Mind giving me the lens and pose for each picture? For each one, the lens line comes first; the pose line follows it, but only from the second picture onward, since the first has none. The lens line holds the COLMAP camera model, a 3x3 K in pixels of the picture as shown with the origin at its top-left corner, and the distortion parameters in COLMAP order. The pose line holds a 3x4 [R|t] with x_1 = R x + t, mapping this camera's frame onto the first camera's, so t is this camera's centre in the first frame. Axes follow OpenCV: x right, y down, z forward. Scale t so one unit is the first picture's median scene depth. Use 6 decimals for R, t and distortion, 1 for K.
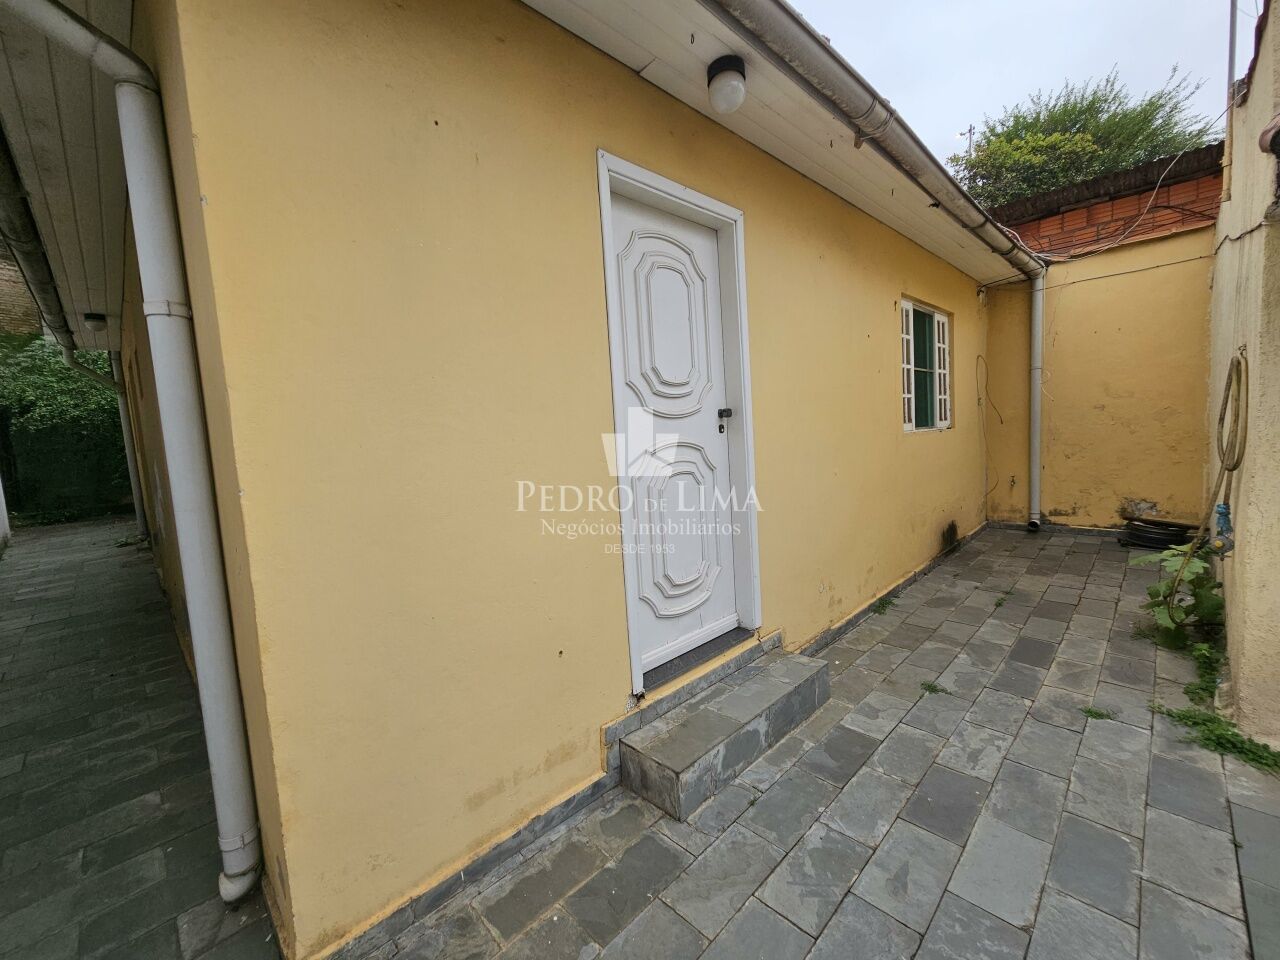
lens RADIAL K [[523.3, 0, 639.5], [0, 523.3, 479.1], [0, 0, 1]] dist [-0.000656, 0.000073]
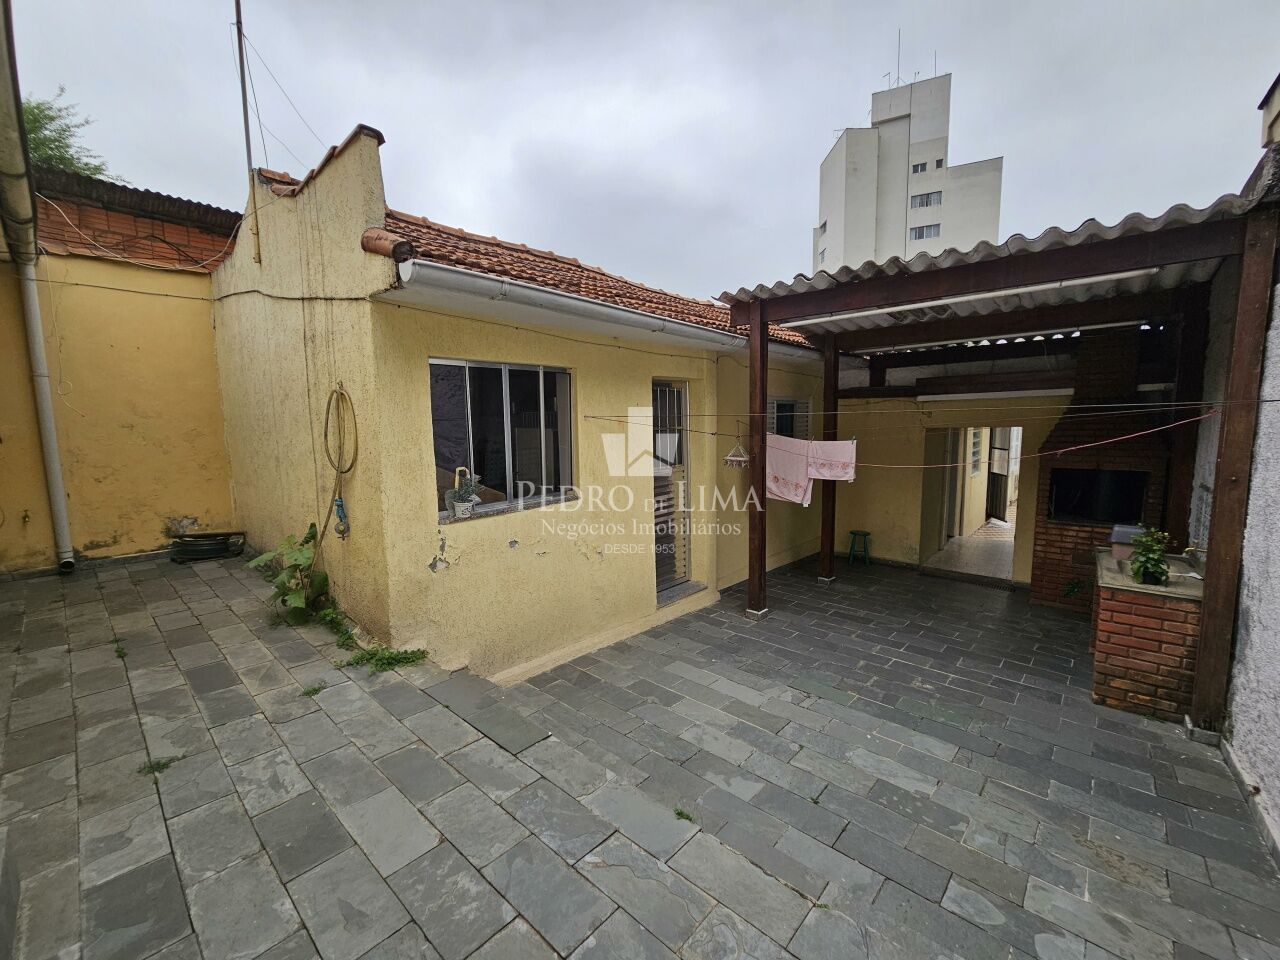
lens RADIAL K [[523.3, 0, 640.2], [0, 523.3, 478.0], [0, 0, 1]] dist [-0.000656, 0.000073]
pose [[-0.055489, -0.050071, 0.997203, -0.227750], [0.107179, 0.992672, 0.055807, 0.003440], [-0.992690, 0.109976, -0.049716, 0.255587]]
